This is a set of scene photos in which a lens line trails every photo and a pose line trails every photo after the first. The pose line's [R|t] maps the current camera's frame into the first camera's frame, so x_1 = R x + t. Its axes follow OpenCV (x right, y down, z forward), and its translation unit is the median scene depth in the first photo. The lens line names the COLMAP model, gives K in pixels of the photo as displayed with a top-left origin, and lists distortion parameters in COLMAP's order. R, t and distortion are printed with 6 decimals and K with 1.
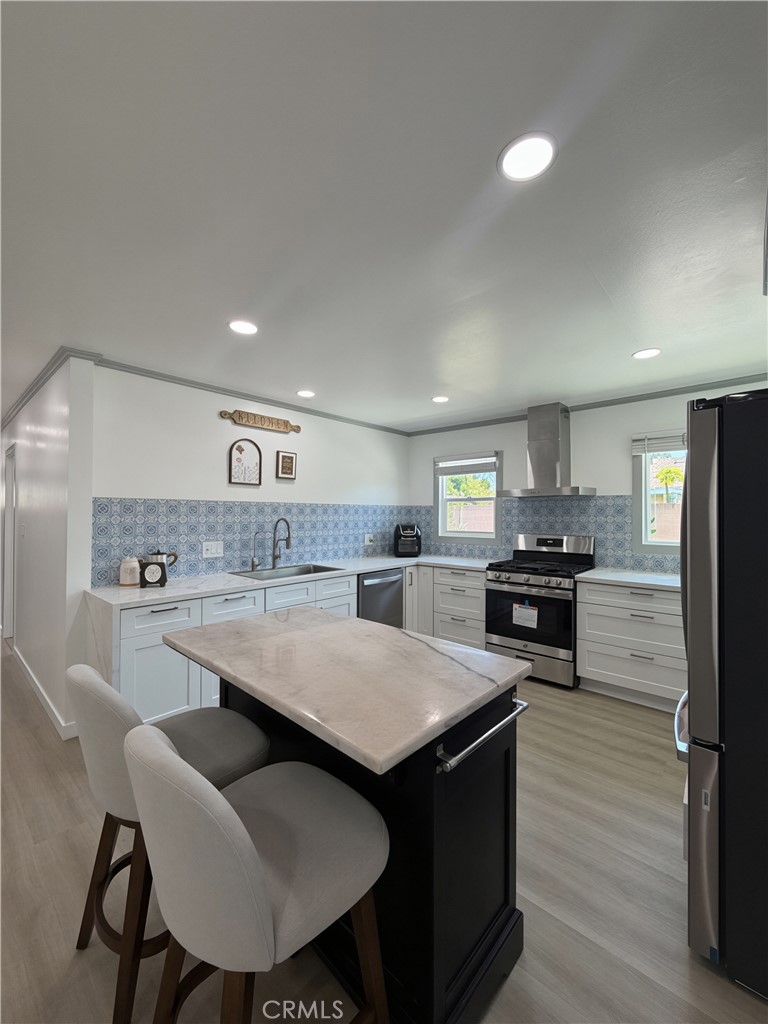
lens RADIAL K [[415.2, 0, 384.0], [0, 415.2, 512.0], [0, 0, 1]] dist [0.000537, 0.000026]
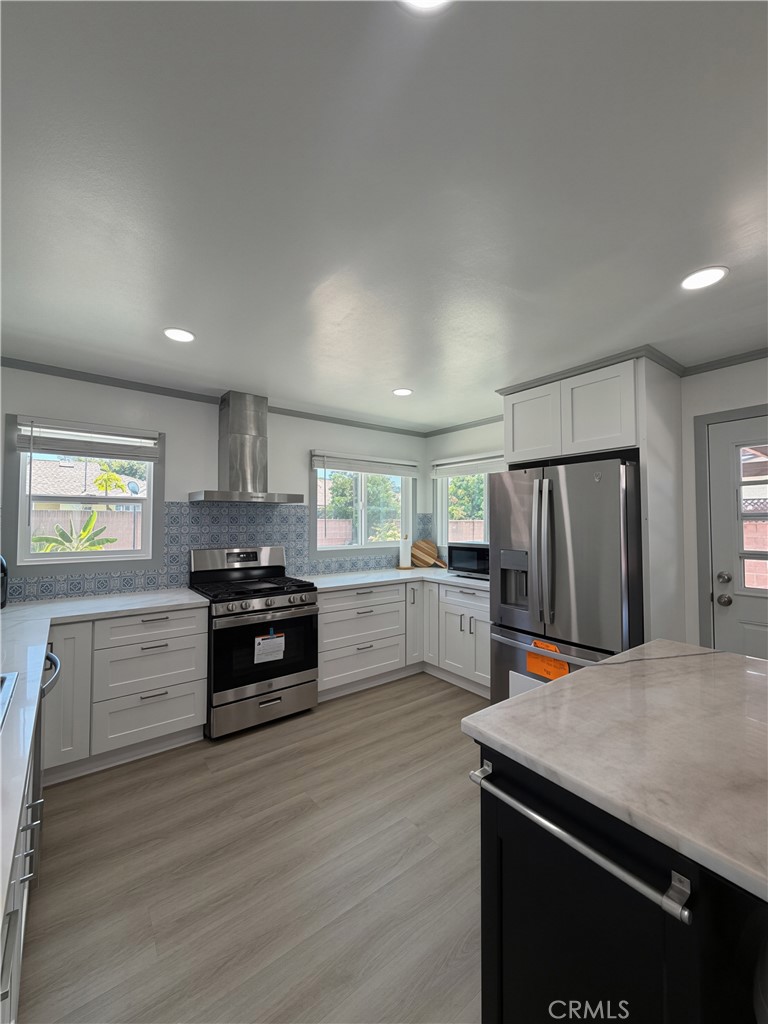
lens RADIAL K [[407.2, 0, 384.0], [0, 407.2, 512.0], [0, 0, 1]] dist [-0.000191, 0.000001]
pose [[0.178487, 0.023583, 0.983660, -0.381919], [-0.002746, 0.999721, -0.023470, 0.000826], [-0.983938, 0.001488, 0.178502, 0.589535]]
